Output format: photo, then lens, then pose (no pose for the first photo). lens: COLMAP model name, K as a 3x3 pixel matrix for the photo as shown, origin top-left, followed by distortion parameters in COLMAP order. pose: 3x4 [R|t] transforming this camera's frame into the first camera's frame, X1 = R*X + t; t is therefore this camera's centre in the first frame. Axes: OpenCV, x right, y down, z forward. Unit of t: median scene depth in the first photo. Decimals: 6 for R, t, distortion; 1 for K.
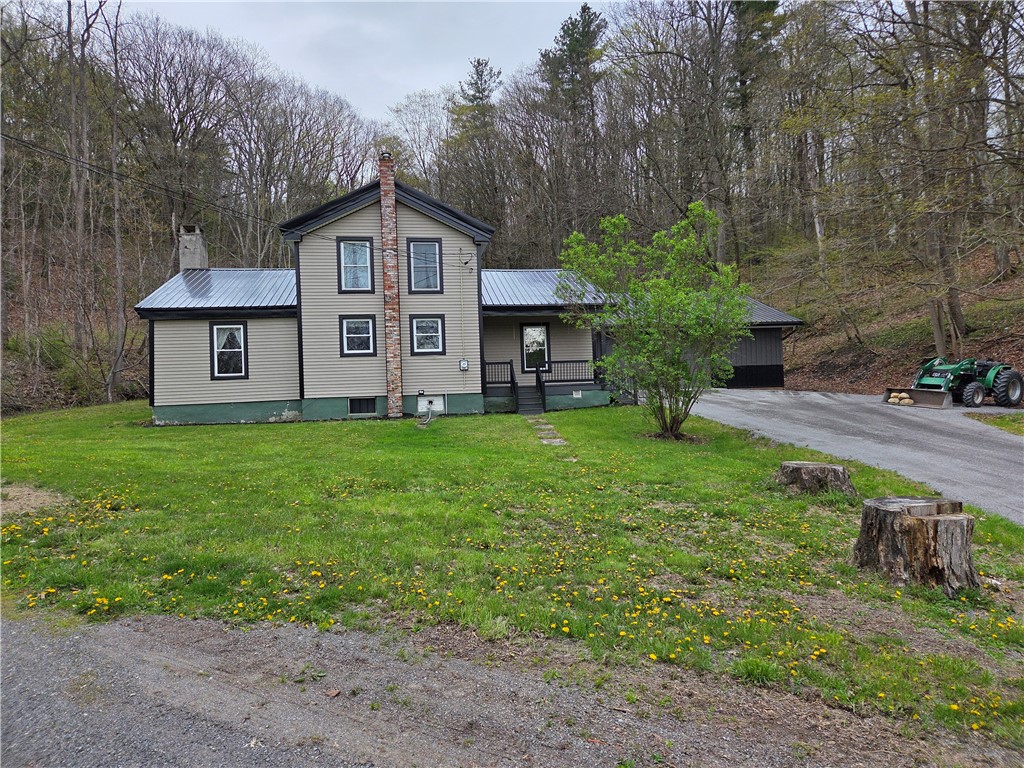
lens RADIAL K [[683.4, 0, 512.2], [0, 683.4, 382.3], [0, 0, 1]] dist [0.071332, -0.059179]
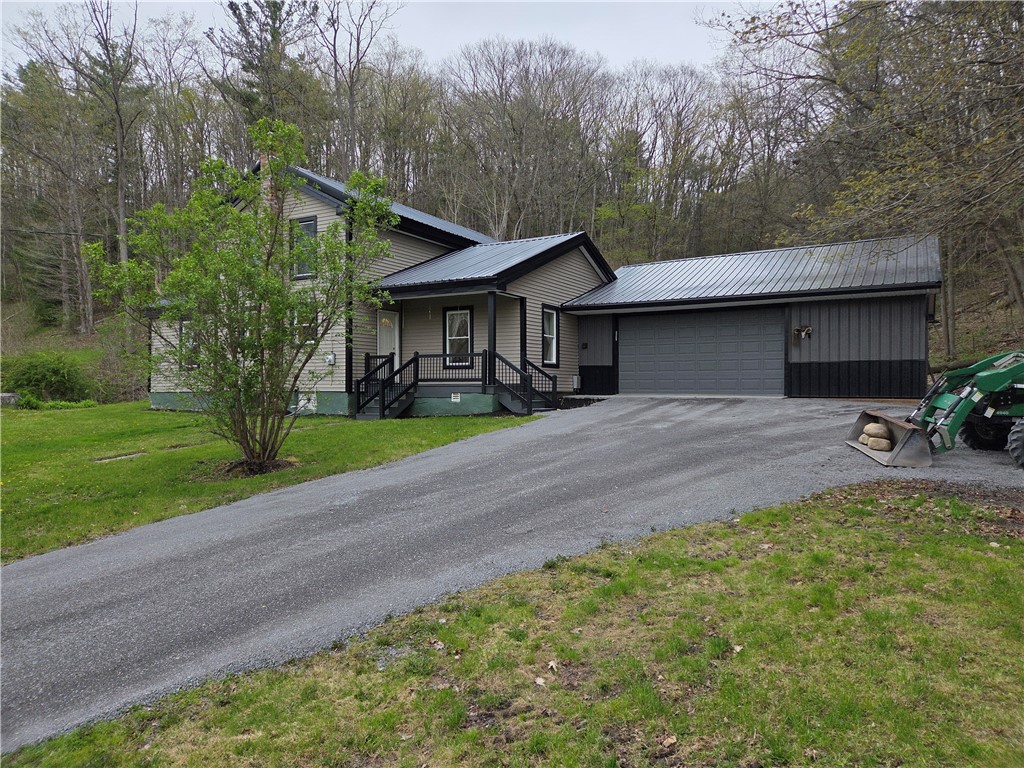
lens RADIAL K [[683.4, 0, 519.2], [0, 683.4, 382.4], [0, 0, 1]] dist [0.071332, -0.059179]
pose [[0.786761, 0.029871, -0.616535, 0.655809], [-0.016866, 0.999496, 0.026903, -0.022655], [0.617028, -0.010768, 0.786868, 0.454896]]
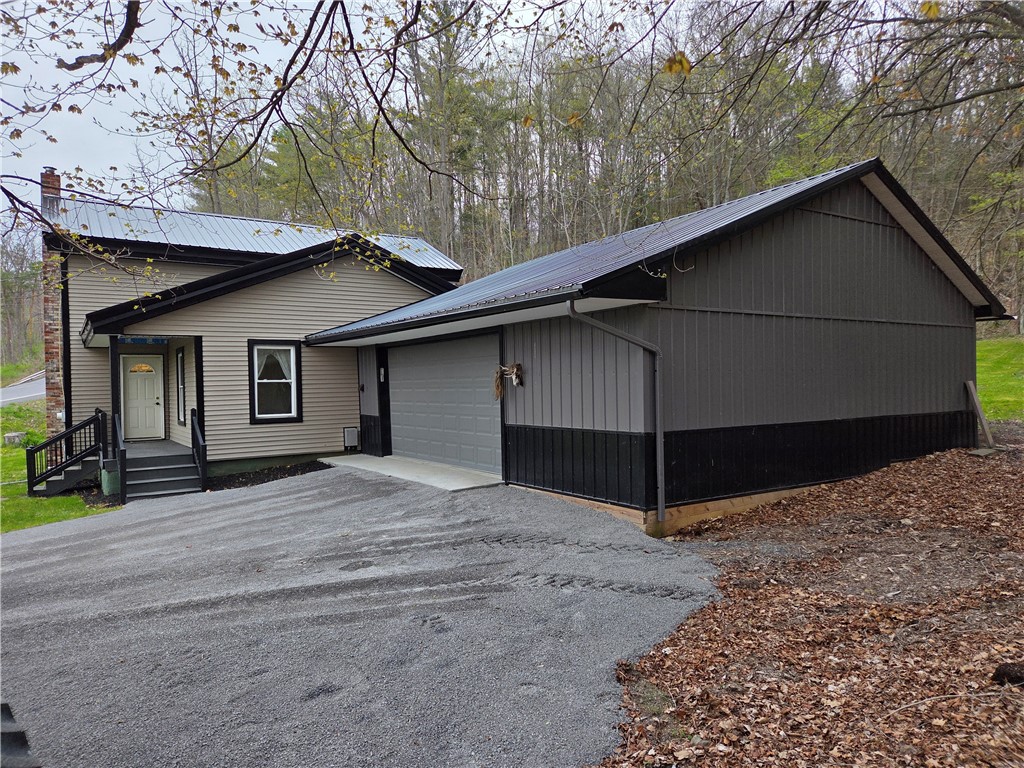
lens RADIAL K [[683.4, 0, 504.5], [0, 683.4, 382.3], [0, 0, 1]] dist [0.071332, -0.059179]
pose [[0.405571, 0.022769, -0.913780, 0.842502], [0.022349, 0.999144, 0.034816, -0.077884], [0.913790, -0.034542, 0.404715, 1.121726]]
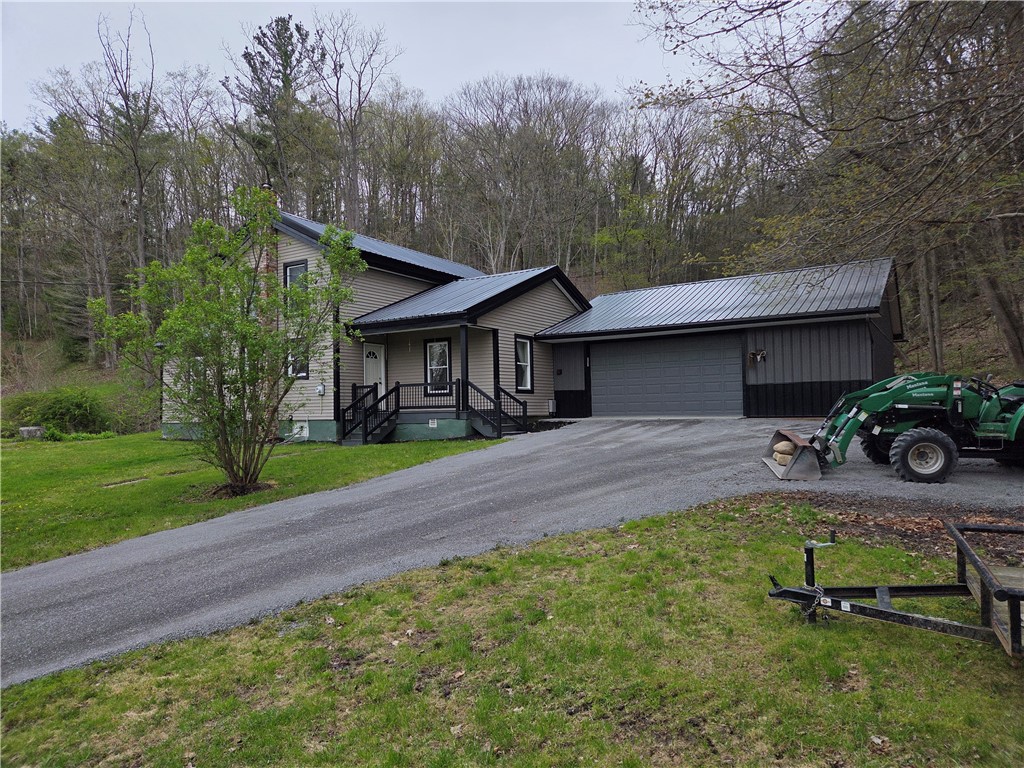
lens RADIAL K [[683.4, 0, 504.2], [0, 683.4, 381.4], [0, 0, 1]] dist [0.071332, -0.059179]
pose [[0.757618, -0.007526, -0.652655, 0.738176], [0.003897, 0.999968, -0.007007, -0.028794], [0.652686, 0.002765, 0.757623, 0.442272]]
